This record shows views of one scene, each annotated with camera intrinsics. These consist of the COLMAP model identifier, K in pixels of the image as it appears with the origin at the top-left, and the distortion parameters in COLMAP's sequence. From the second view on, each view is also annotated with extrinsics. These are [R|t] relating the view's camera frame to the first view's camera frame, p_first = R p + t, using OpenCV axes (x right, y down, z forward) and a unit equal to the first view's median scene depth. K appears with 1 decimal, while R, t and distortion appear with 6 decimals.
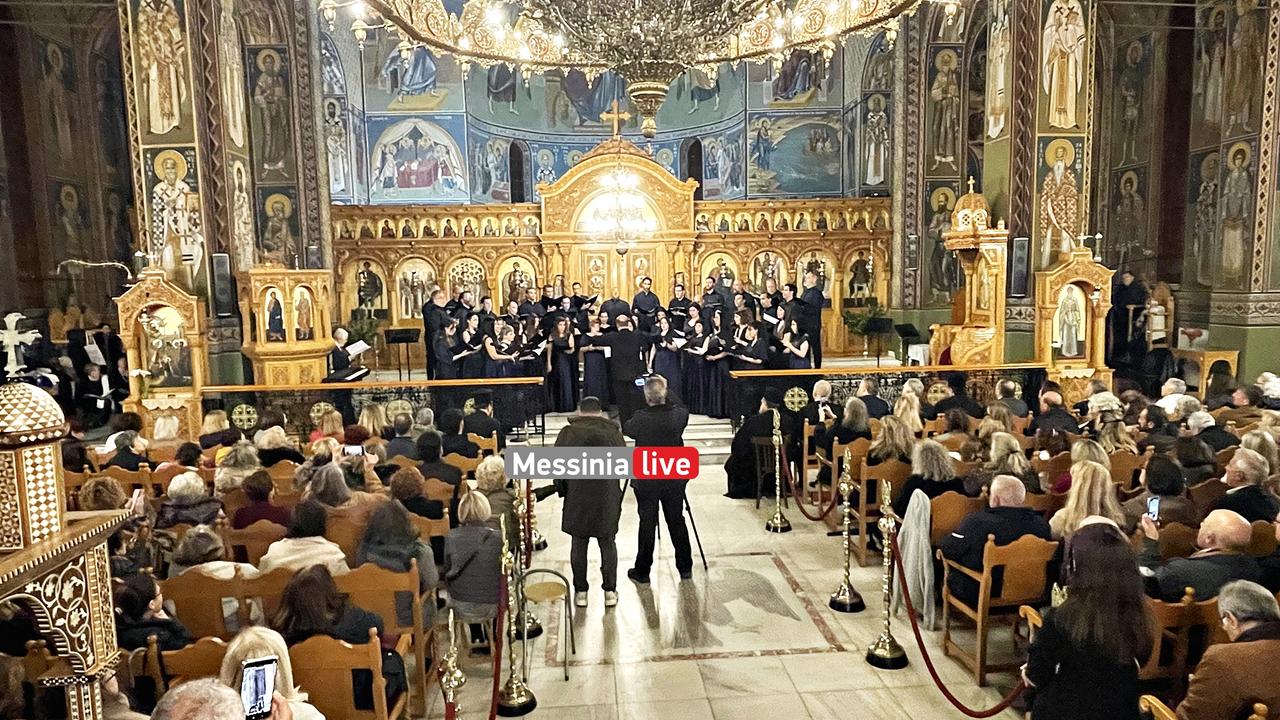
lens RADIAL K [[811.2, 0, 642.1], [0, 811.2, 380.1], [0, 0, 1]] dist [0.001582, -0.001169]
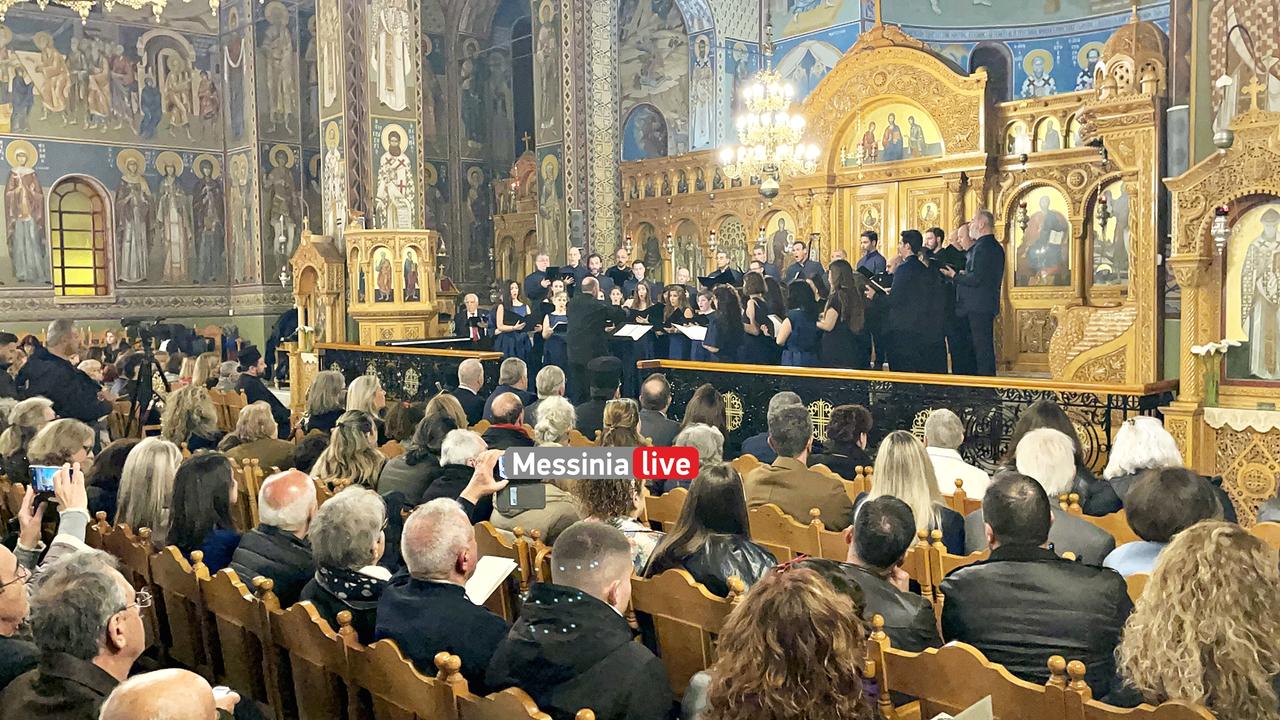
lens RADIAL K [[1097.1, 0, 654.2], [0, 1097.1, 357.6], [0, 0, 1]] dist [0.071527, -0.066524]
pose [[0.620511, 0.056263, -0.782177, 0.630807], [-0.091782, 0.995778, -0.001183, -0.008847], [0.778808, 0.072524, 0.623056, 0.337186]]
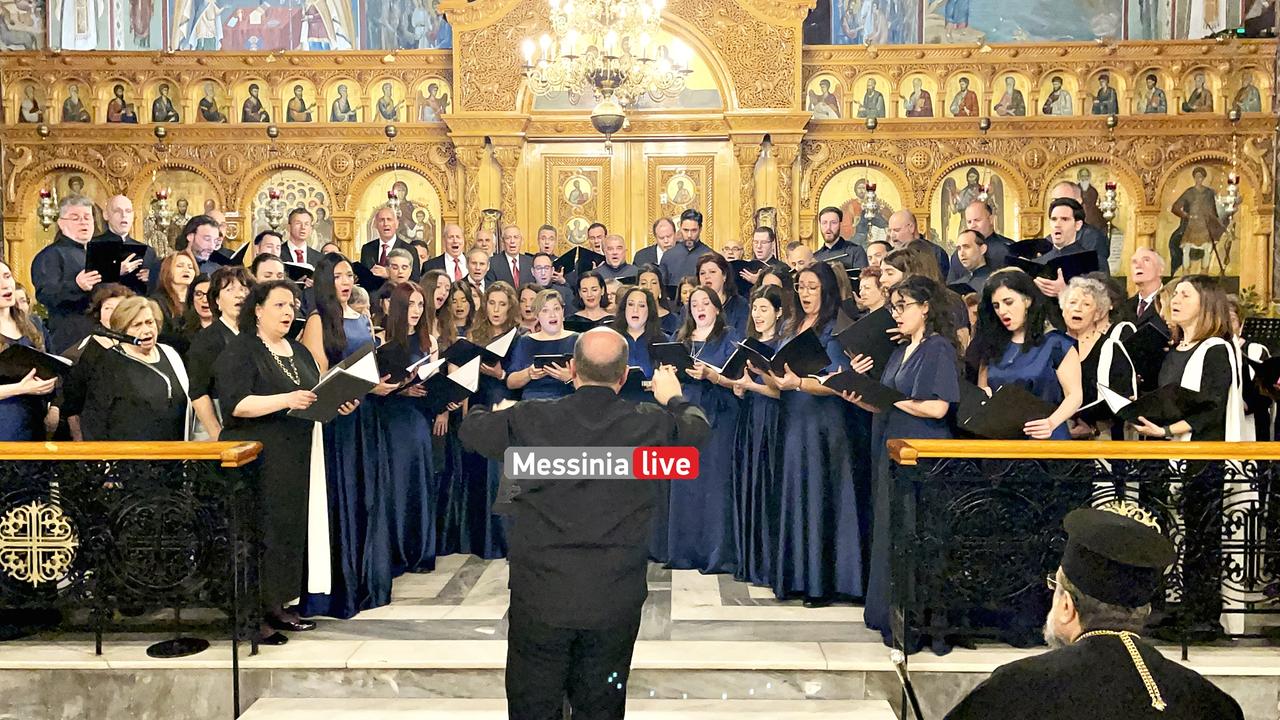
lens RADIAL K [[1122.0, 0, 644.4], [0, 1122.0, 363.3], [0, 0, 1]] dist [0.053628, -0.043633]
pose [[0.995143, 0.023059, -0.095704, 0.045783], [-0.030129, 0.996869, -0.073100, -0.004788], [0.093719, 0.075629, 0.992722, 0.454904]]
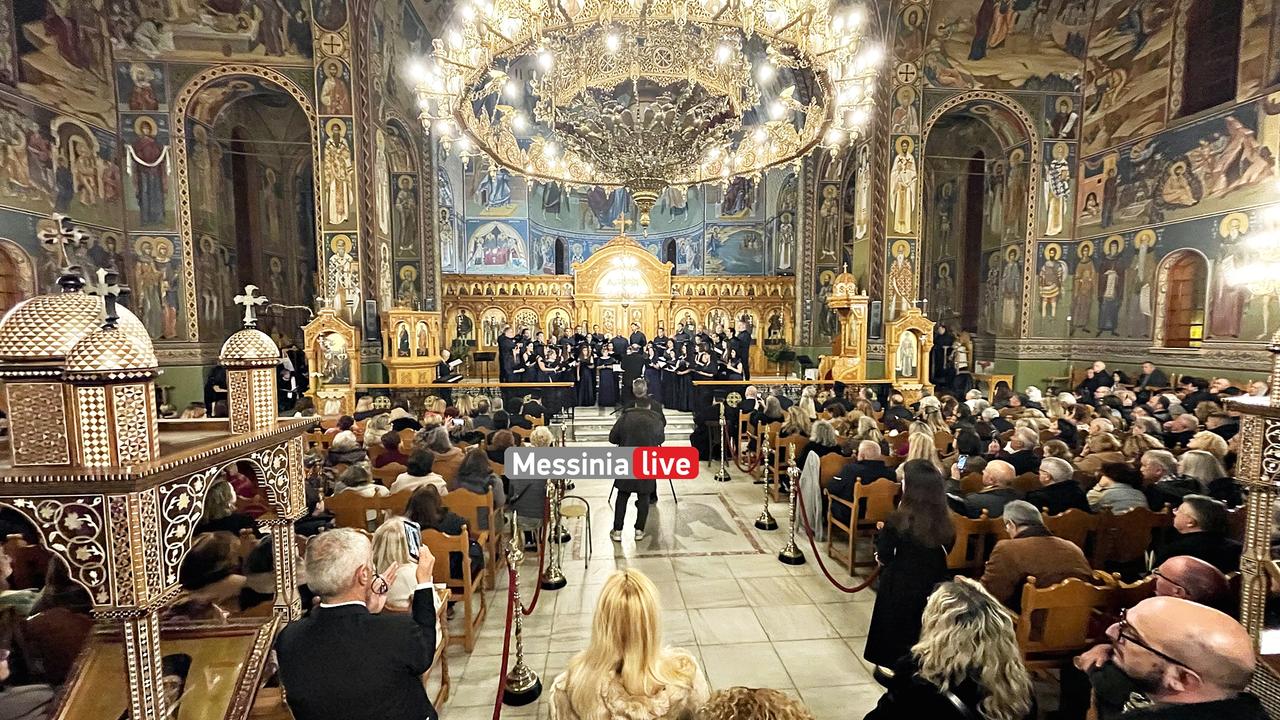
lens RADIAL K [[516.1, 0, 639.5], [0, 516.1, 374.3], [0, 0, 1]] dist [0.000812, -0.000126]
pose [[0.999789, 0.019020, 0.007707, -0.001901], [-0.018717, 0.999115, -0.037667, 0.011941], [-0.008416, 0.037515, 0.999261, -0.000975]]
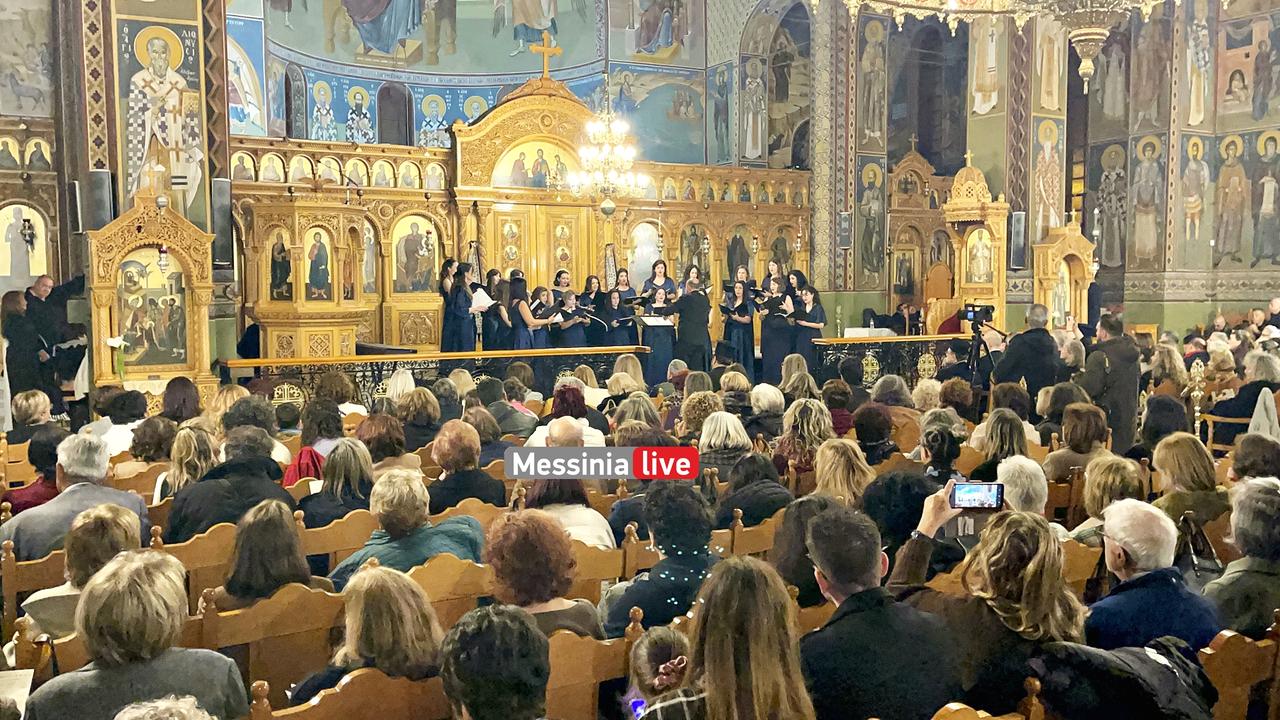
lens RADIAL K [[1097.1, 0, 654.2], [0, 1097.1, 357.6], [0, 0, 1]] dist [0.071527, -0.066524]
pose [[0.893199, -0.012171, 0.449498, -0.477171], [0.041940, 0.997531, -0.056330, 0.056519], [-0.447702, 0.069166, 0.891504, -0.024441]]
